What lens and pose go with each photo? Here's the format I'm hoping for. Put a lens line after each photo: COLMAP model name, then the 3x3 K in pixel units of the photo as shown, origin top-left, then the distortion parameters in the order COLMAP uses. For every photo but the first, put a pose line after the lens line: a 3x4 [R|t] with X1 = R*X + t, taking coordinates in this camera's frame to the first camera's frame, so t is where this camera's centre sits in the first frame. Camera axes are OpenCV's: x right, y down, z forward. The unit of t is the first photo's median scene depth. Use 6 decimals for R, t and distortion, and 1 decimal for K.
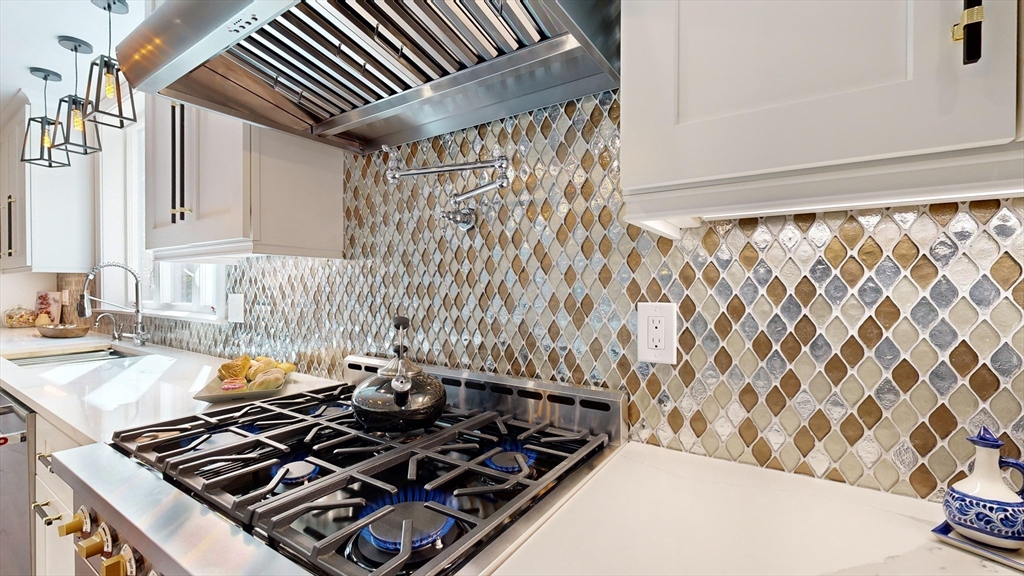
lens RADIAL K [[425.8, 0, 512.0], [0, 425.8, 288.0], [0, 0, 1]] dist [-0.000626, 0.000541]
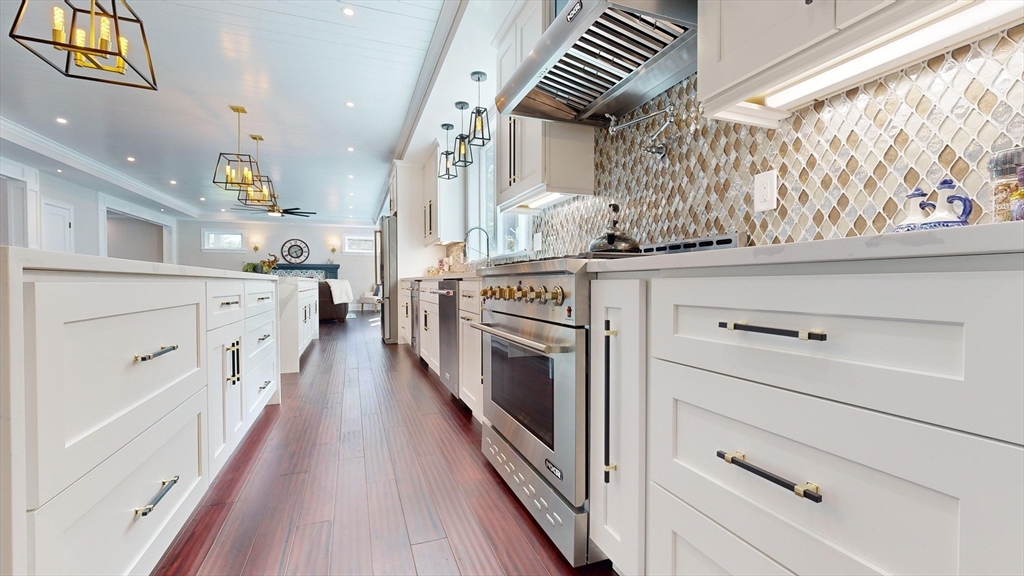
lens RADIAL K [[428.8, 0, 512.0], [0, 428.8, 288.0], [0, 0, 1]] dist [0.007993, 0.000177]
pose [[0.808223, 0.005446, -0.588851, 0.399323], [-0.001950, 0.999977, 0.006572, 0.347880], [0.588873, -0.004163, 0.808215, -0.641790]]
